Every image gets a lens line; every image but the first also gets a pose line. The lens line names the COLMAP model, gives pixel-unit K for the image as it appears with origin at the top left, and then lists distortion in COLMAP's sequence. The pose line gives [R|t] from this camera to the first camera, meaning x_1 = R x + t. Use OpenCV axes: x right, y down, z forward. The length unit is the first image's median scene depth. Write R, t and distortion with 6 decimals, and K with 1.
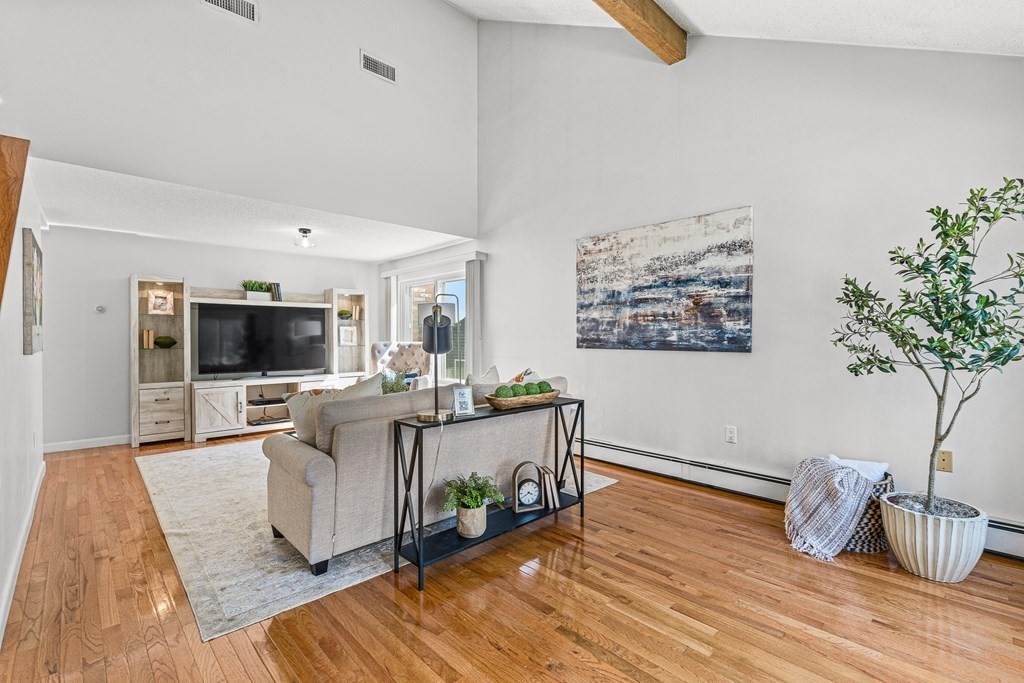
lens RADIAL K [[455.0, 0, 511.9], [0, 455.0, 341.5], [0, 0, 1]] dist [-0.003417, -0.000055]
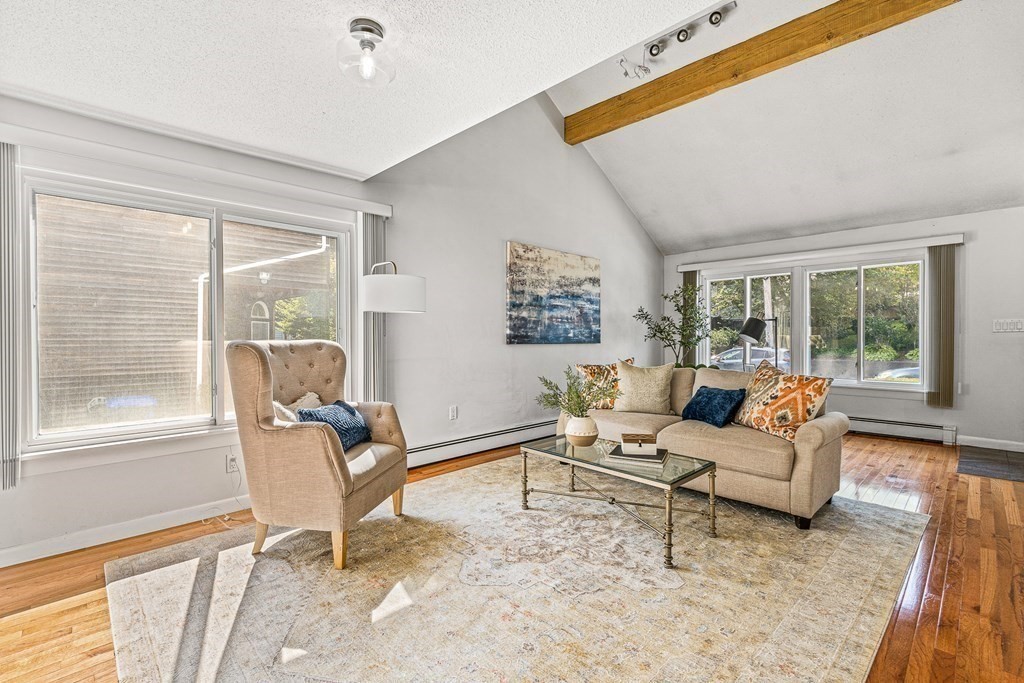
lens RADIAL K [[455.0, 0, 519.8], [0, 455.0, 338.5], [0, 0, 1]] dist [-0.003417, -0.000055]
pose [[-0.007968, -0.003660, 0.999962, -1.016243], [0.009311, 0.999950, 0.003735, -0.002796], [-0.999925, 0.009341, -0.007934, 1.097225]]
